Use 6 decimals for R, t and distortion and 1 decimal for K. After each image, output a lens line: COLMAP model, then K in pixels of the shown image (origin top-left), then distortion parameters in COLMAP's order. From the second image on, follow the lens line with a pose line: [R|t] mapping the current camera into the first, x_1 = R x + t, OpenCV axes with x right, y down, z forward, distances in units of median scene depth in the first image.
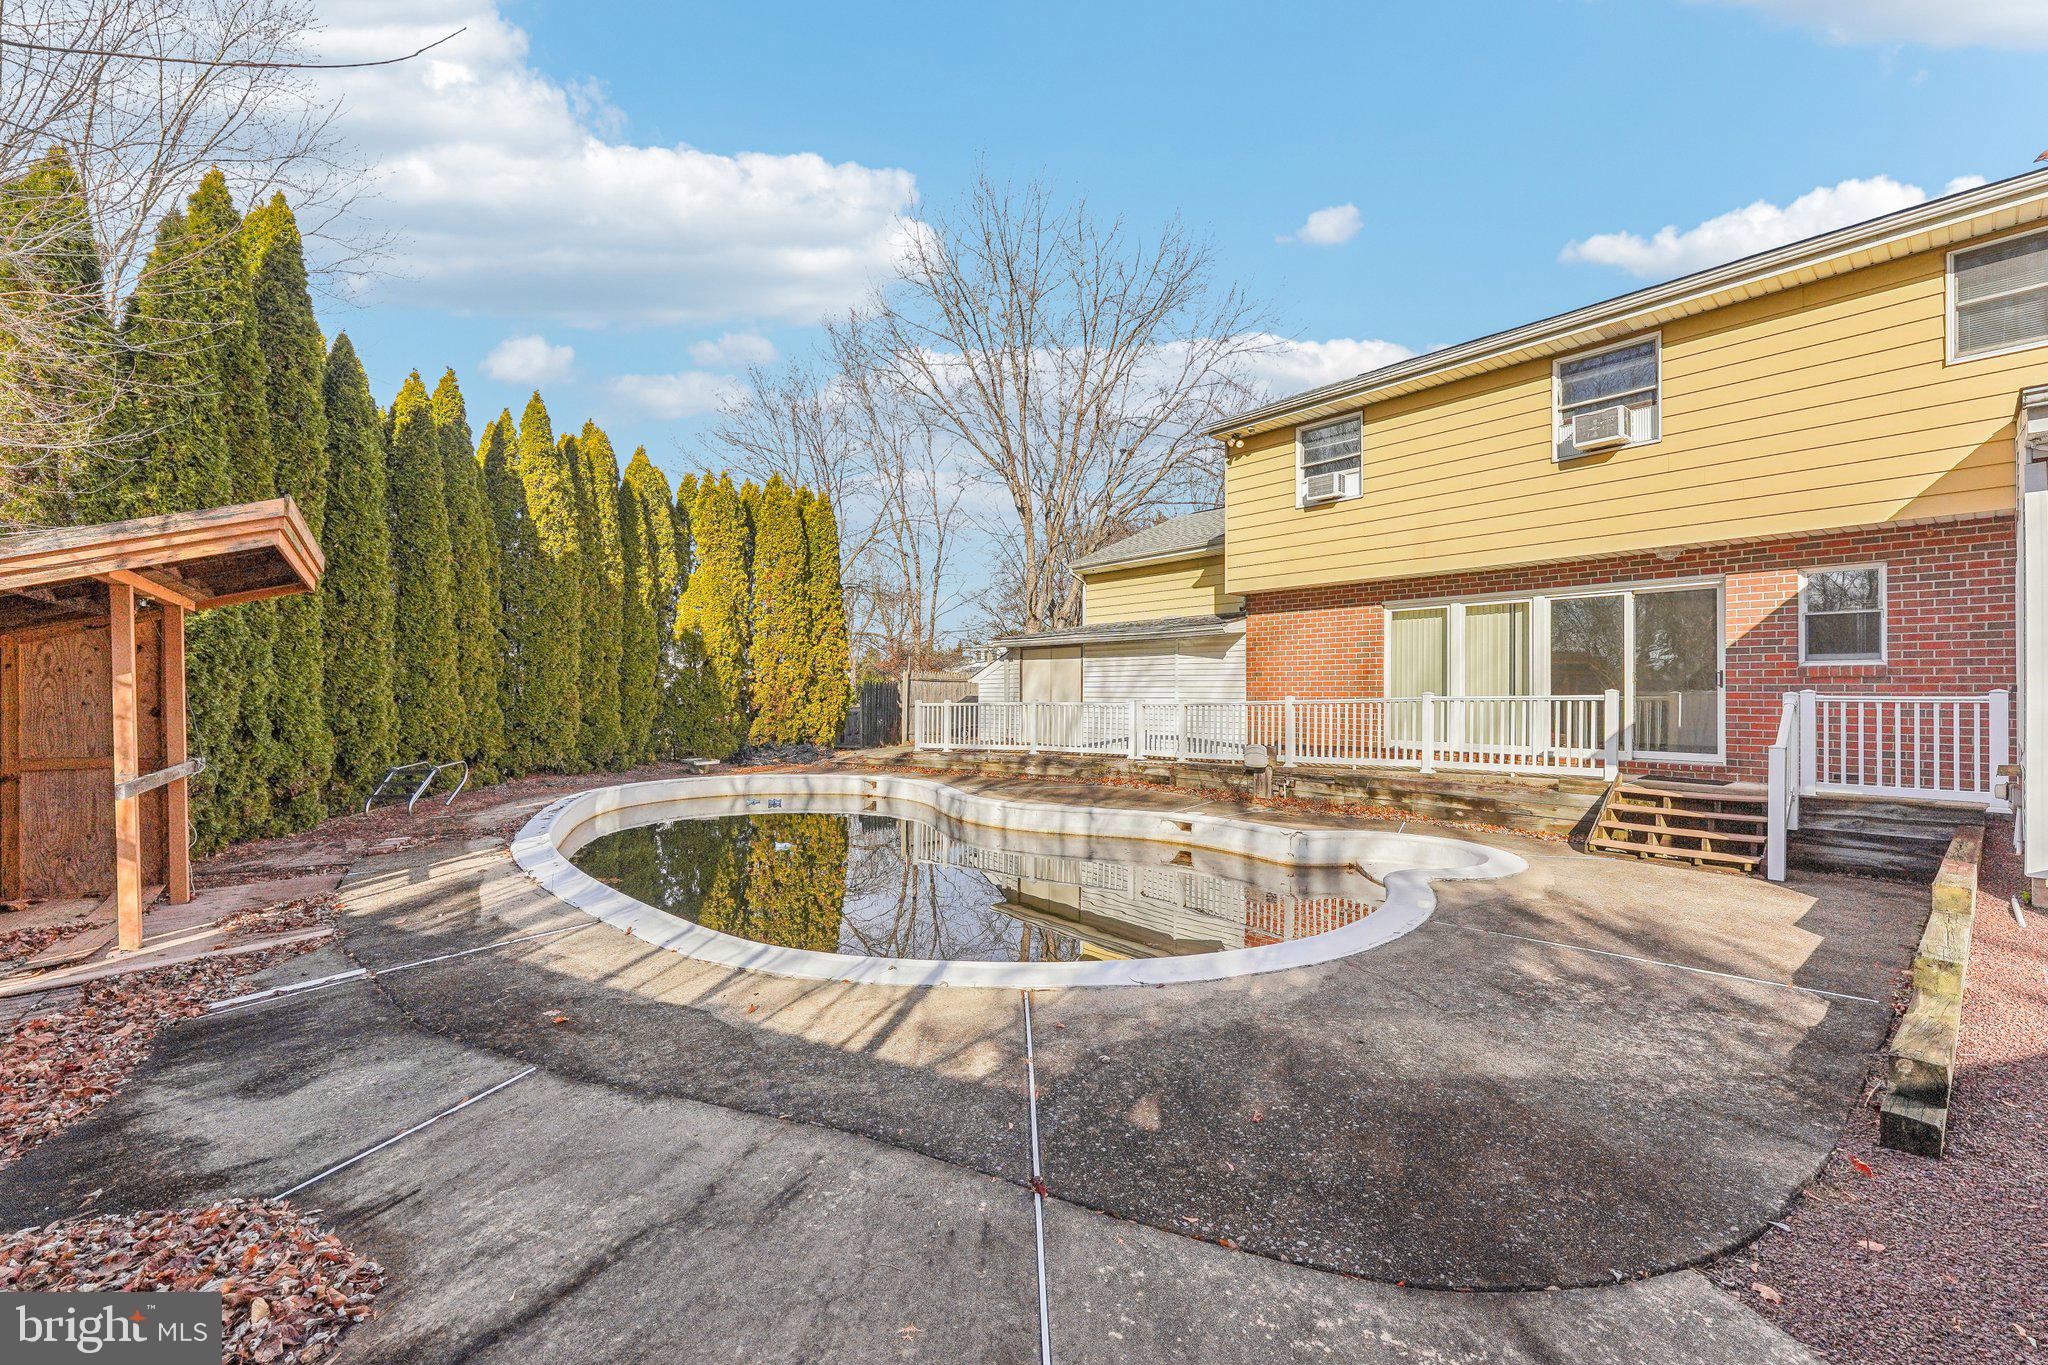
lens RADIAL K [[823.8, 0, 1018.8], [0, 823.8, 693.5], [0, 0, 1]] dist [0.000495, -0.000003]
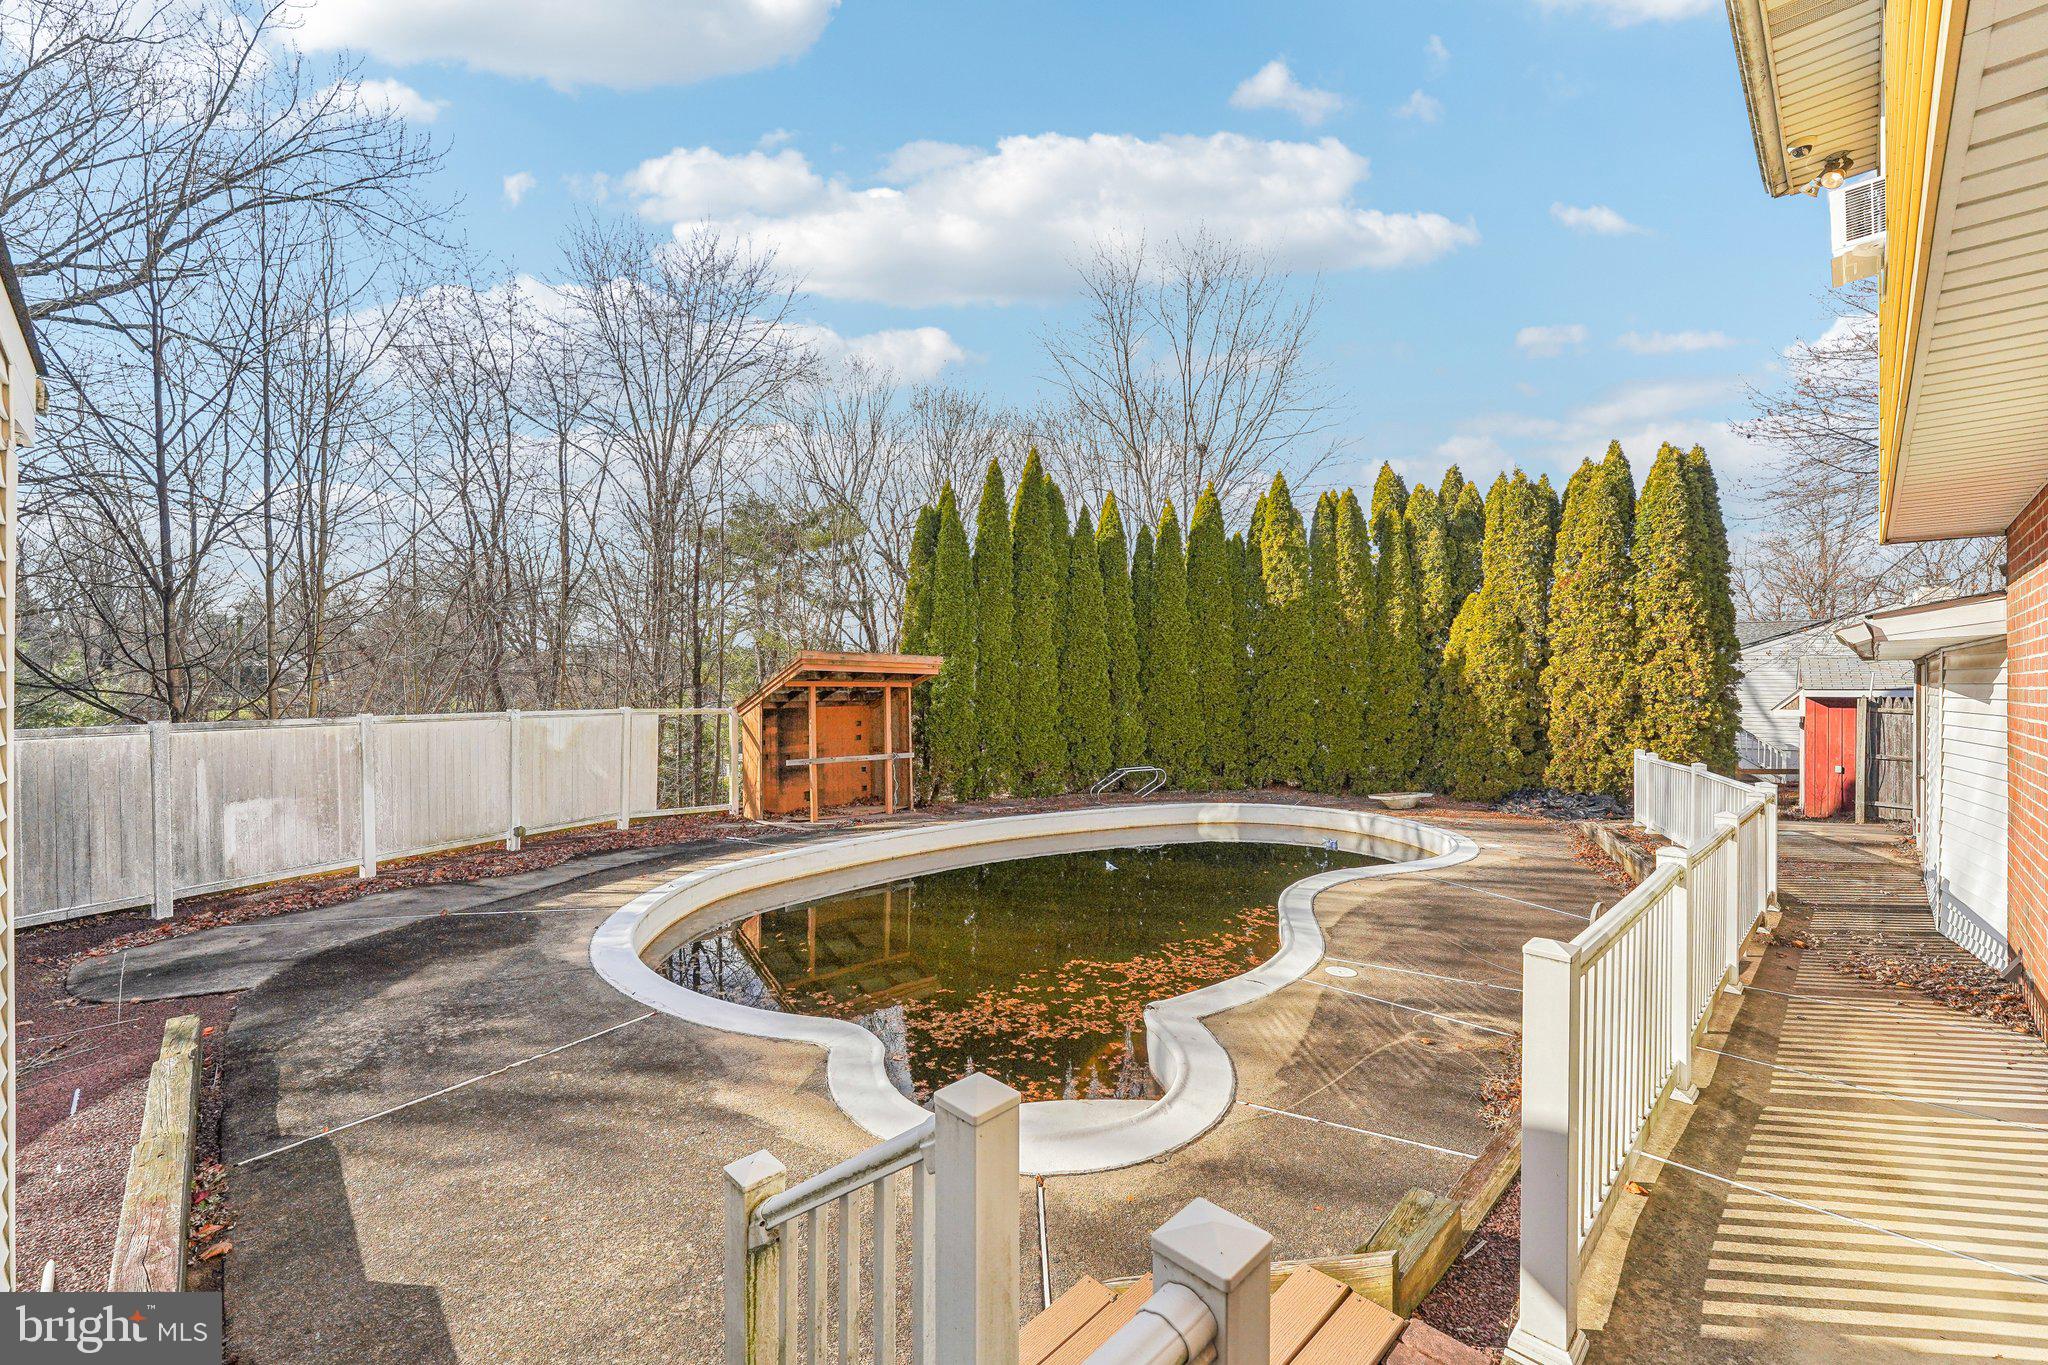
lens RADIAL K [[823.8, 0, 1018.8], [0, 823.8, 693.5], [0, 0, 1]] dist [0.000495, -0.000003]
pose [[0.079403, 0.008191, -0.996809, 1.597712], [-0.005381, 0.999955, 0.007788, -0.126158], [0.996828, 0.004746, 0.079443, 1.415088]]
